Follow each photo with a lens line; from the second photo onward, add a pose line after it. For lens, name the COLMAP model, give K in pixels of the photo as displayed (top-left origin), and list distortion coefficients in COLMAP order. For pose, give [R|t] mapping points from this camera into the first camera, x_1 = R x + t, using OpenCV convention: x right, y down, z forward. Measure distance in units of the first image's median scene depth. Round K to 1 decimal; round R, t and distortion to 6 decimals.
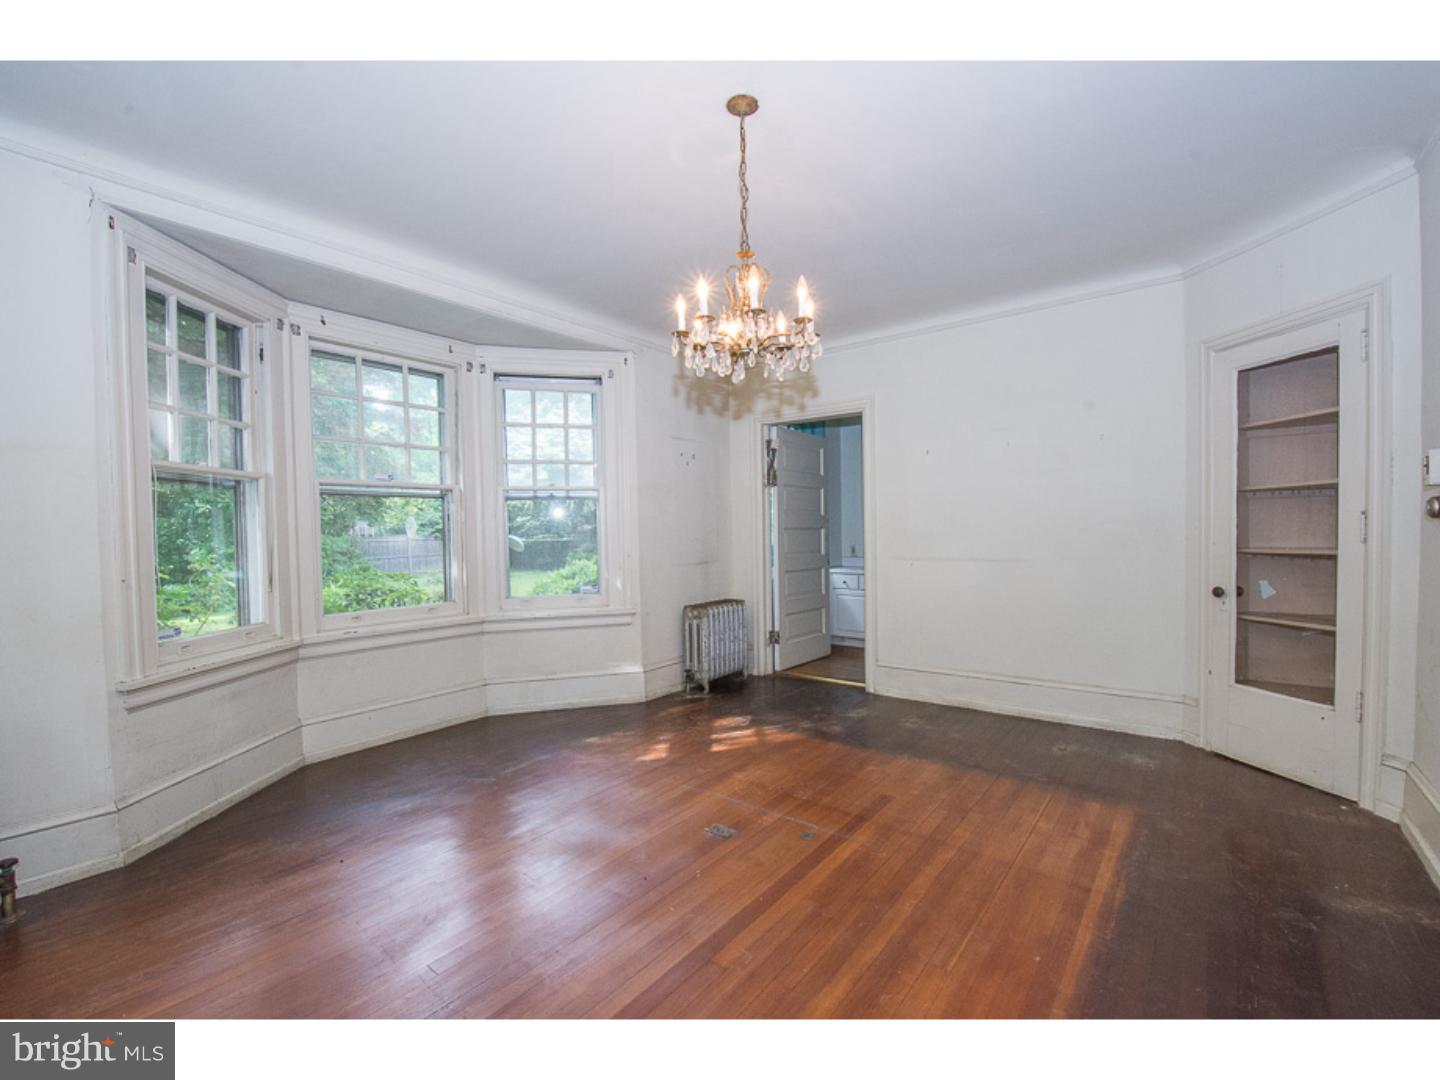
lens RADIAL K [[628.0, 0, 720.7], [0, 628.0, 548.8], [0, 0, 1]] dist [0.021832, -0.028310]
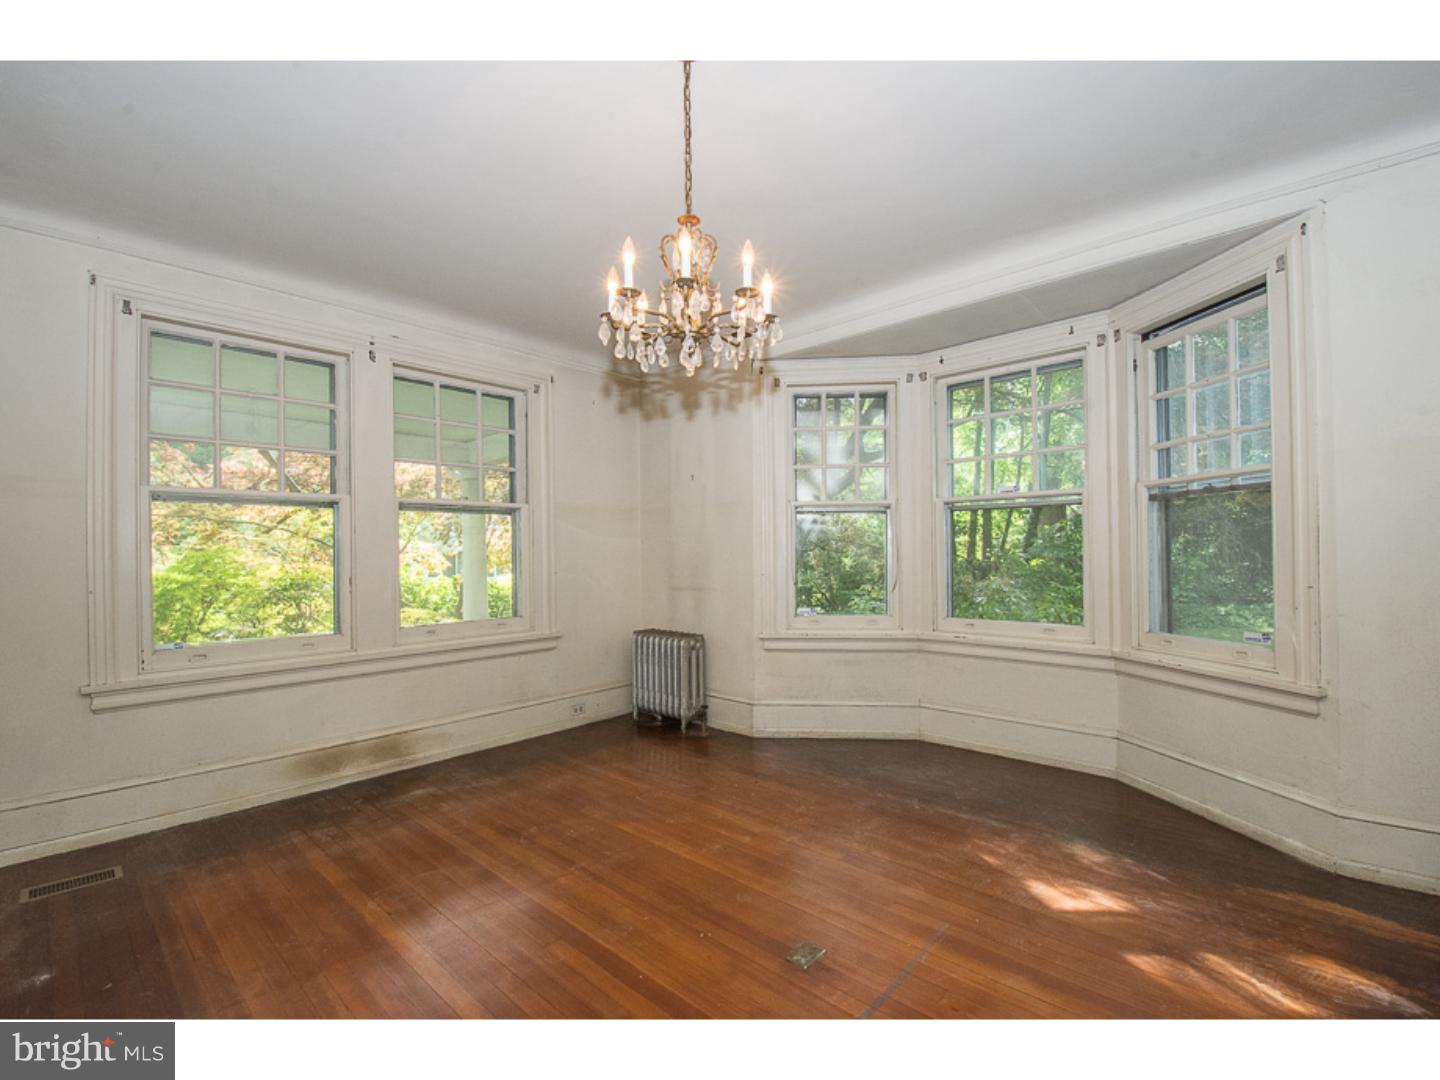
lens RADIAL K [[628.0, 0, 720.7], [0, 628.0, 548.8], [0, 0, 1]] dist [0.021832, -0.028310]
pose [[-0.079617, 0.010176, -0.996774, 0.544150], [-0.013219, 0.999849, 0.011263, -0.026930], [0.996738, 0.014073, -0.079470, 0.696009]]
